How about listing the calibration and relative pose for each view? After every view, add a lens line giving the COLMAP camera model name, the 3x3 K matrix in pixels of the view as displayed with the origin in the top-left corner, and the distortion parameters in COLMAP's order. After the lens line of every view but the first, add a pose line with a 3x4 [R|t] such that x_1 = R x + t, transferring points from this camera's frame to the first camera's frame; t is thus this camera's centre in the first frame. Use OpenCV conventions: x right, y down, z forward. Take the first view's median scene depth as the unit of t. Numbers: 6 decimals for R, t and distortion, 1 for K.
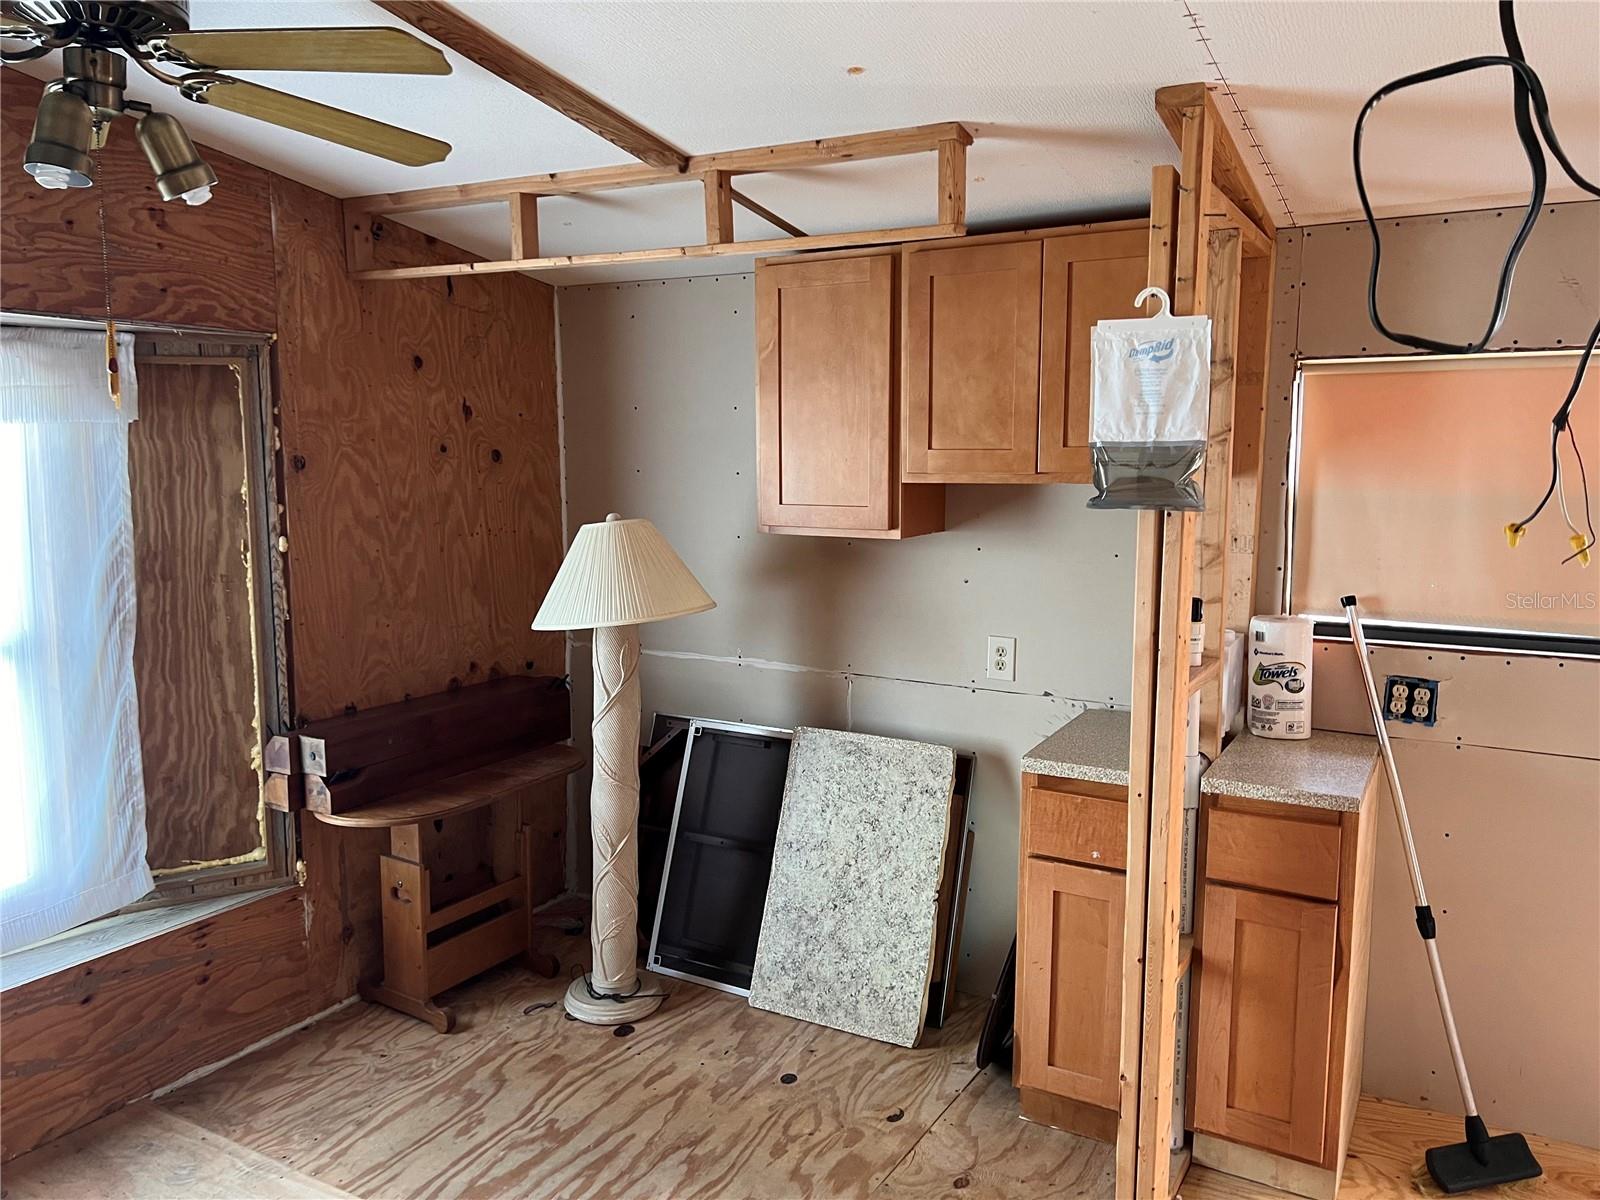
lens RADIAL K [[1201.9, 0, 795.4], [0, 1201.9, 592.0], [0, 0, 1]] dist [0.068831, -0.054531]
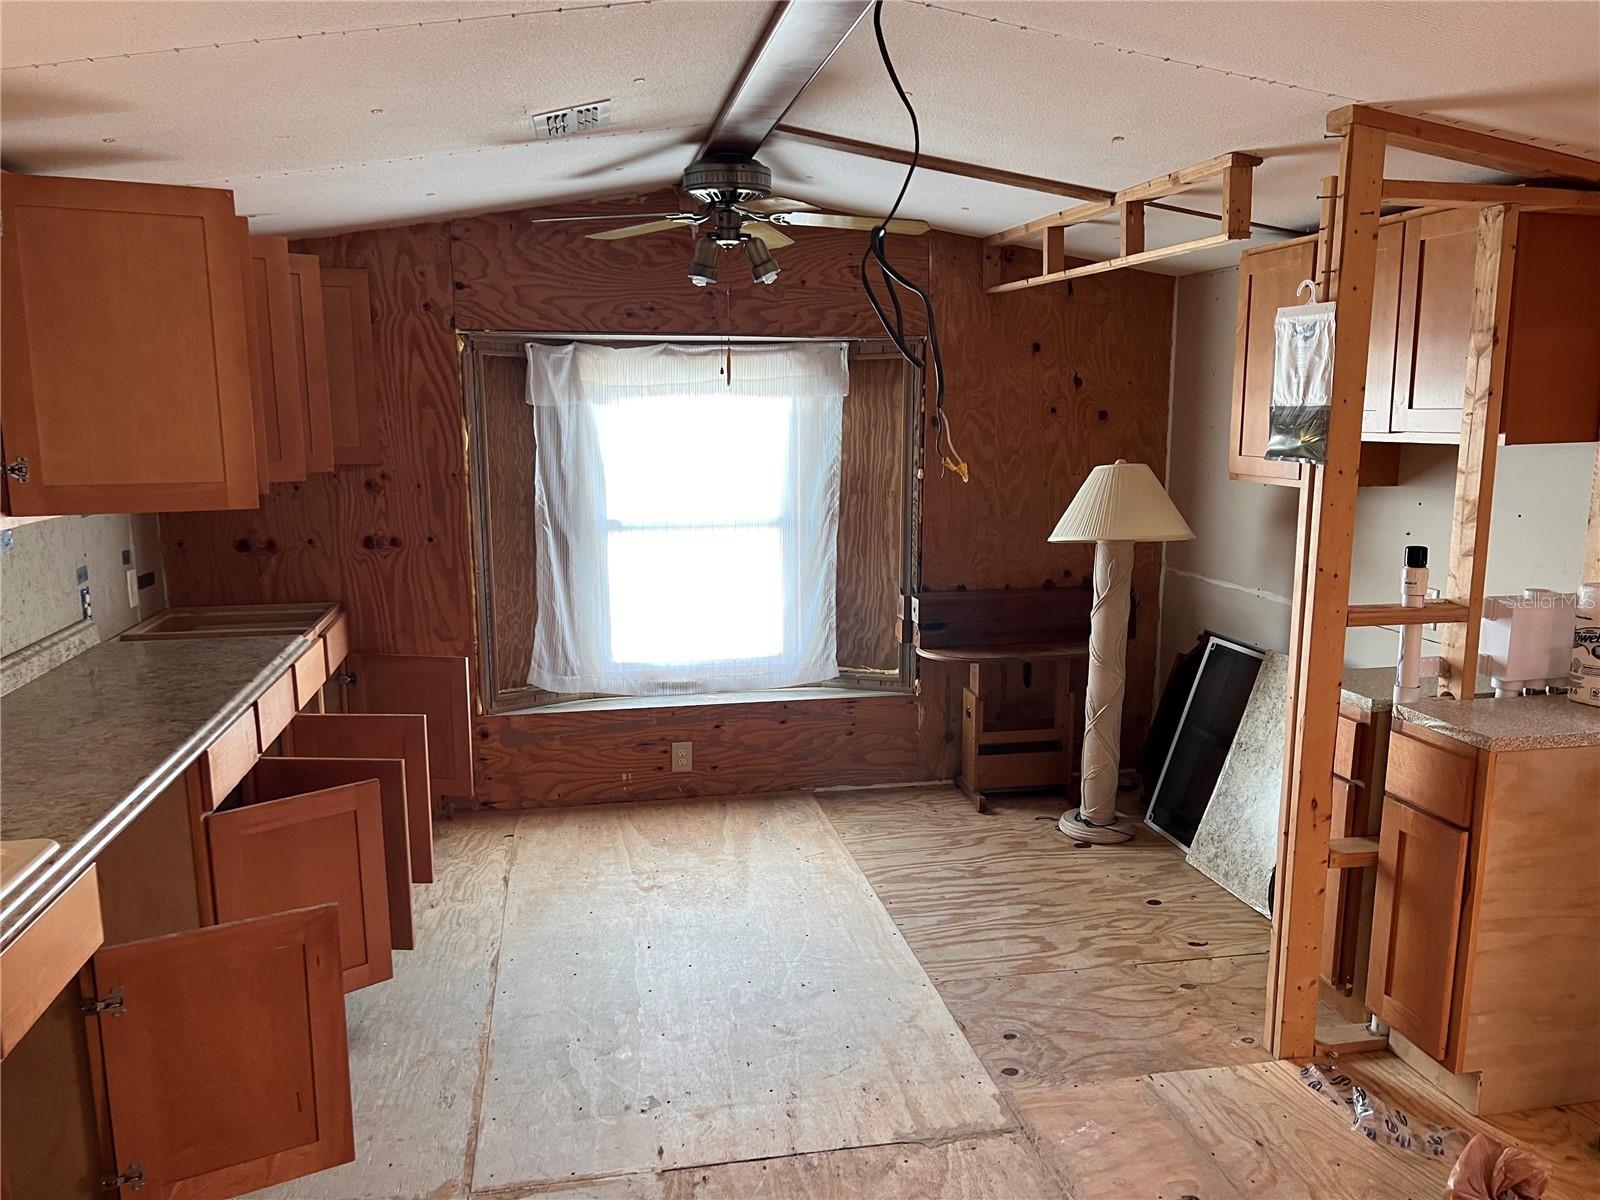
lens RADIAL K [[1201.9, 0, 803.9], [0, 1201.9, 613.2], [0, 0, 1]] dist [0.068831, -0.054531]
pose [[0.663507, 0.126642, -0.737374, 0.641498], [-0.087897, 0.991939, 0.091271, 0.010498], [0.742989, 0.004255, 0.669290, -0.137977]]
